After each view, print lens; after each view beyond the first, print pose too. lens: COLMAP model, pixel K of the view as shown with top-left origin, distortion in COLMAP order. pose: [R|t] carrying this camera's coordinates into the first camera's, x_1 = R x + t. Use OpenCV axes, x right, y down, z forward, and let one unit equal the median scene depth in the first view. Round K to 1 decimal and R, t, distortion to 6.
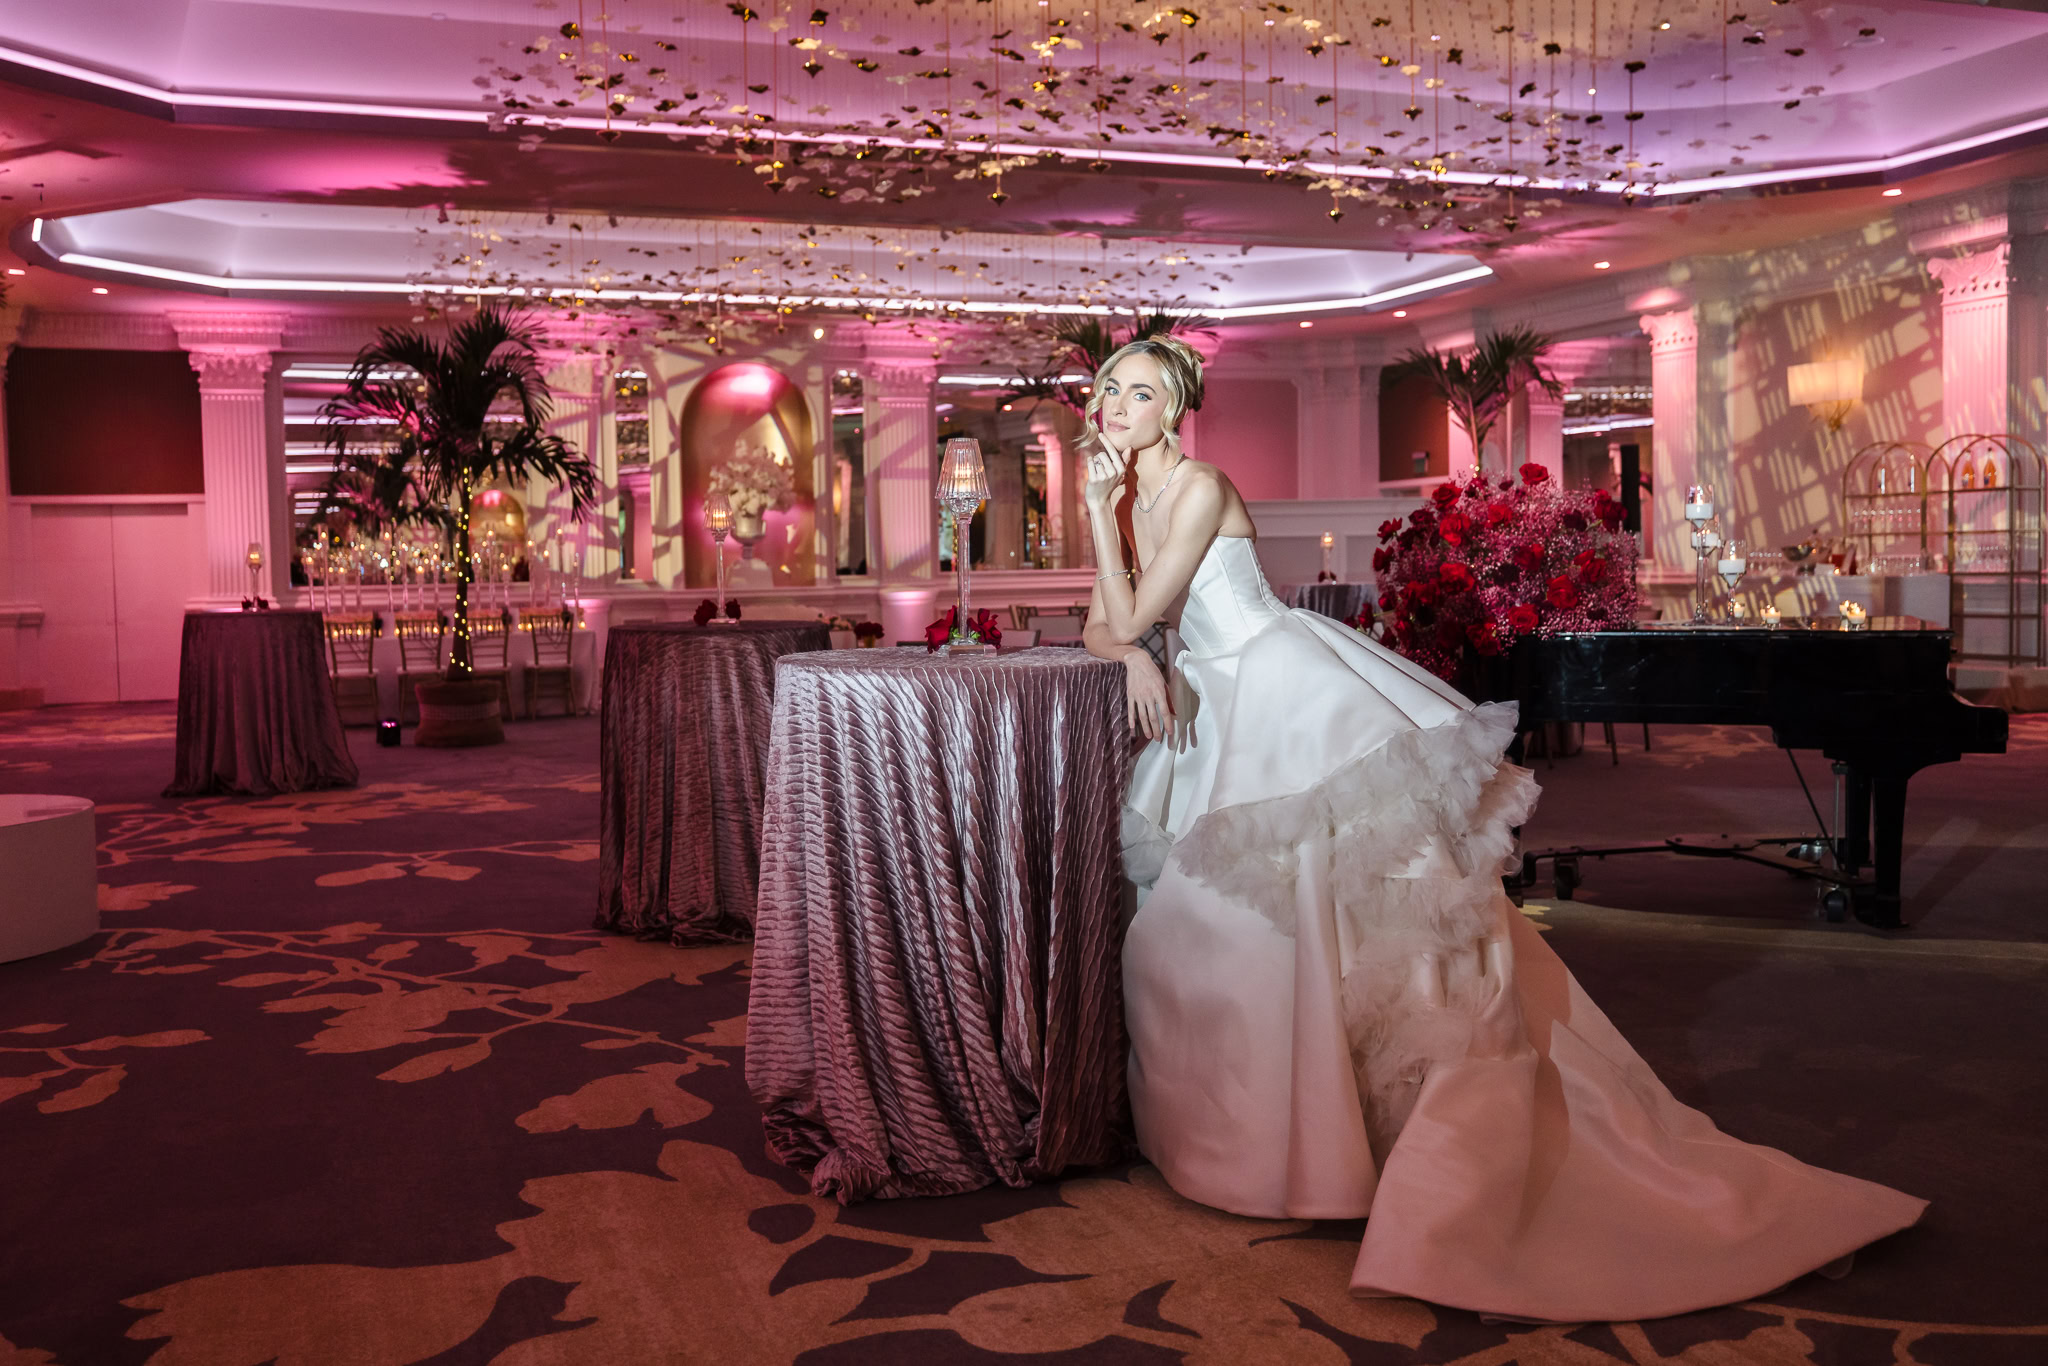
lens RADIAL K [[1847.8, 0, 992.7], [0, 1847.8, 663.5], [0, 0, 1]] dist [-0.006883, 0.012953]
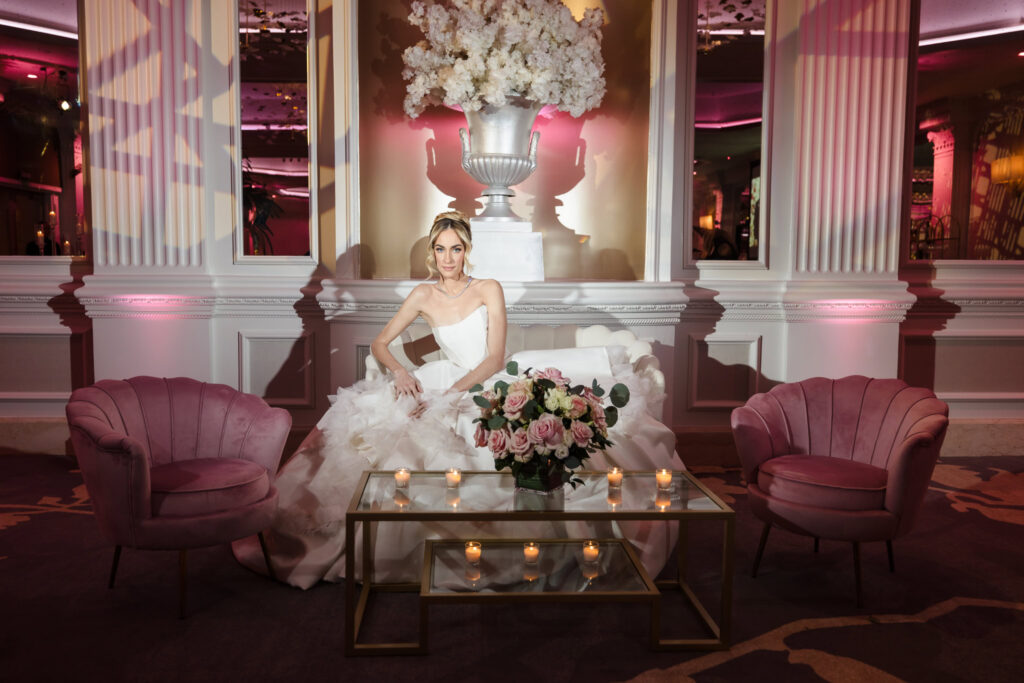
lens RADIAL K [[851.7, 0, 512.0], [0, 851.7, 341.5], [0, 0, 1]] dist [-0.001496, 0.004971]
pose [[0.949003, 0.052669, -0.310836, -0.074575], [-0.042223, 0.998297, 0.040247, -0.041867], [0.312426, -0.025070, 0.949611, 0.975129]]
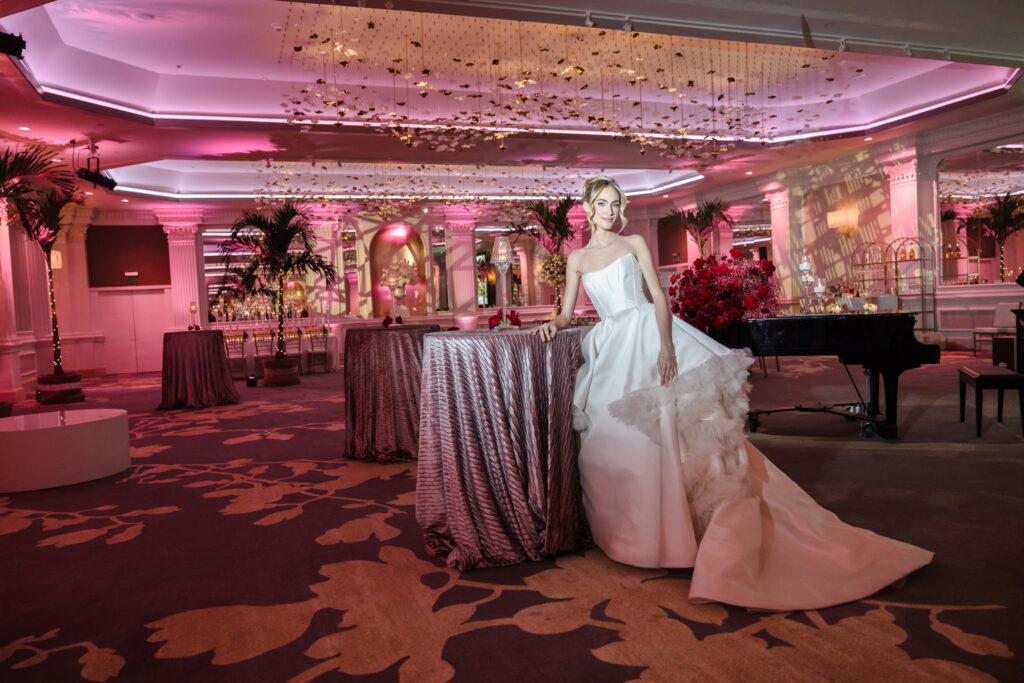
lens RADIAL K [[759.1, 0, 512.0], [0, 759.1, 341.5], [0, 0, 1]] dist [-0.004600, -0.000047]
pose [[0.999380, -0.030586, 0.017449, -0.005328], [0.030730, 0.999495, -0.008049, 0.003732], [-0.017194, 0.008580, 0.999815, 0.011742]]
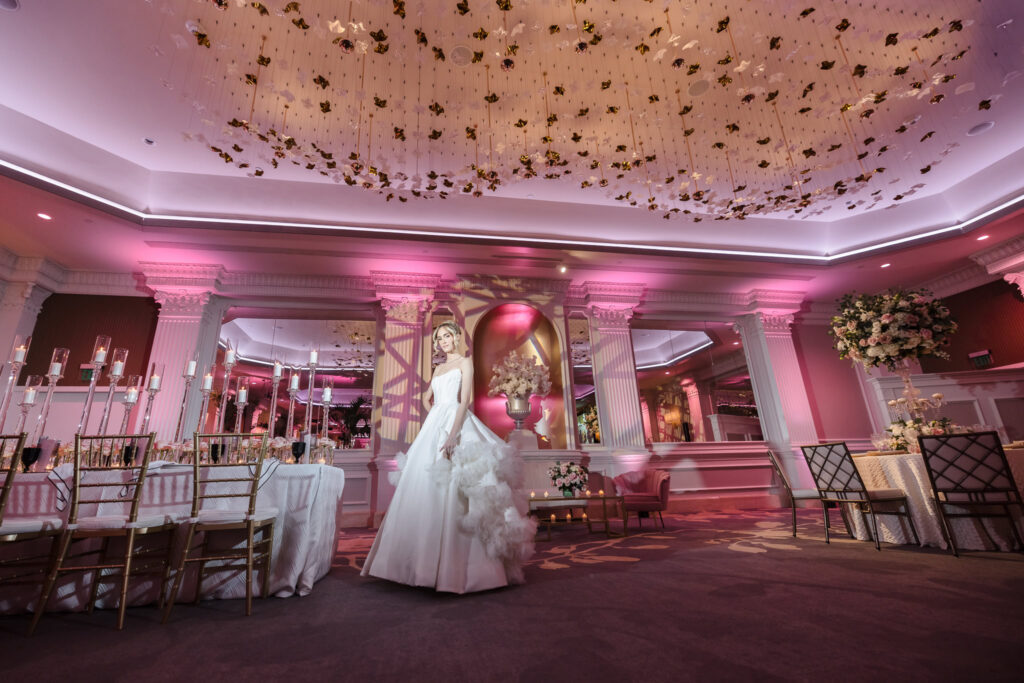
lens RADIAL K [[446.2, 0, 488.5], [0, 446.2, 334.0], [0, 0, 1]] dist [0.002032, 0.000066]
pose [[0.982997, -0.066040, -0.171334, -0.112533], [0.000260, 0.933586, -0.358353, -0.002745], [0.183620, 0.352215, 0.917730, 0.800046]]
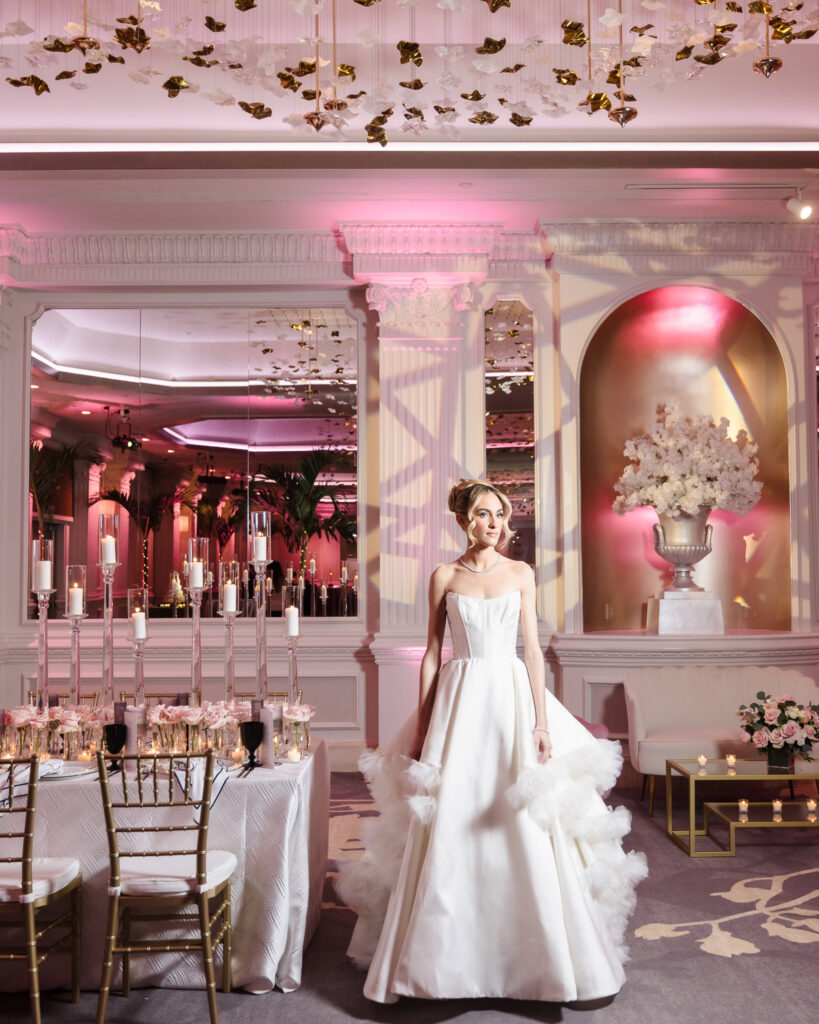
lens RADIAL K [[1123.9, 0, 446.6], [0, 1123.9, 512.0], [0, 0, 1]] dist [-0.002530, -0.002851]
pose [[0.943894, -0.006219, -0.330189, -0.099532], [-0.028556, 0.994541, -0.100364, -0.050180], [0.329011, 0.104163, 0.938564, 0.743789]]
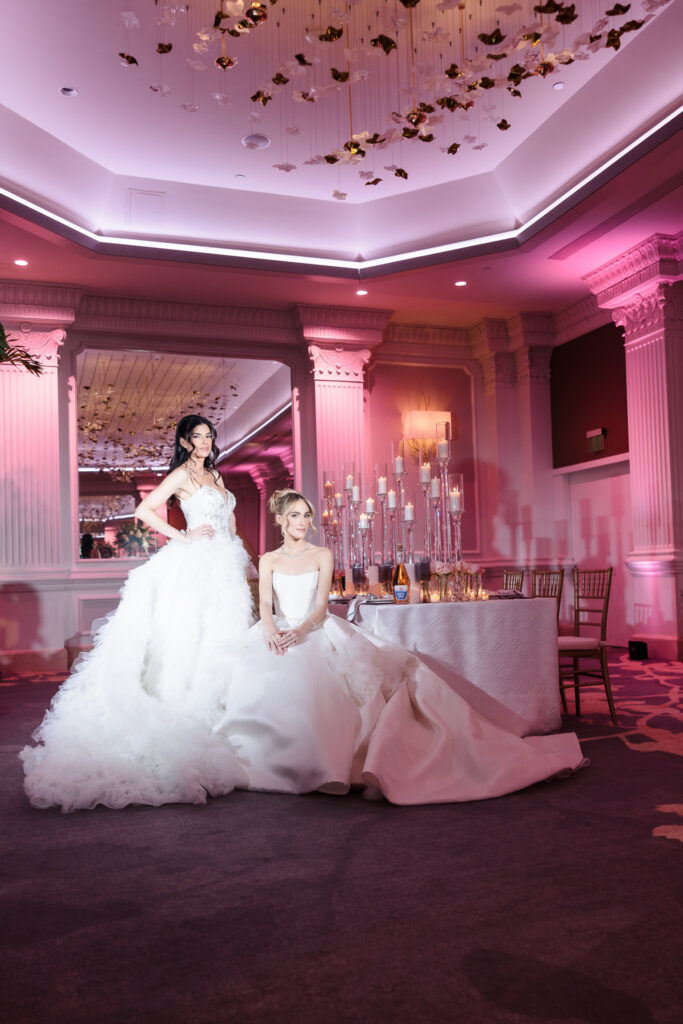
lens RADIAL K [[851.7, 0, 342.1], [0, 851.7, 523.9], [0, 0, 1]] dist [-0.001496, 0.004971]
pose [[-0.019358, -0.043738, -0.998855, 0.038601], [-0.022686, 0.998805, -0.043296, -0.029527], [0.999555, 0.021821, -0.020327, 0.954979]]
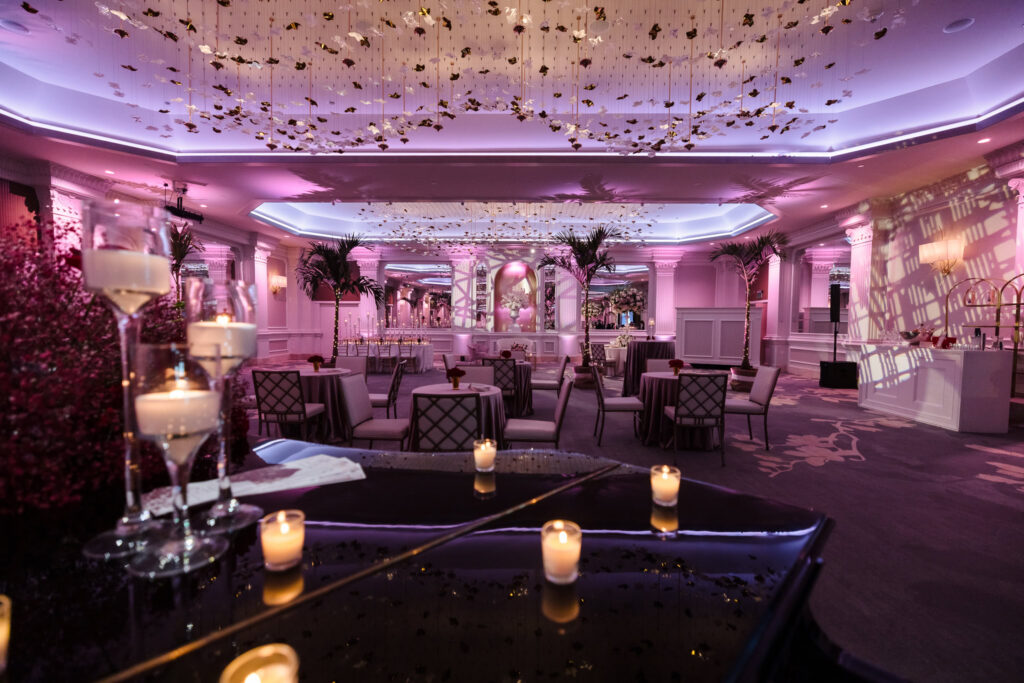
lens RADIAL K [[441.7, 0, 522.8], [0, 441.7, 346.3], [0, 0, 1]] dist [0.000471, -0.000519]
pose [[0.931237, 0.045143, -0.361608, 0.193635], [-0.045993, 0.998922, 0.006261, -0.027682], [0.361501, 0.010801, 0.932309, 0.362245]]
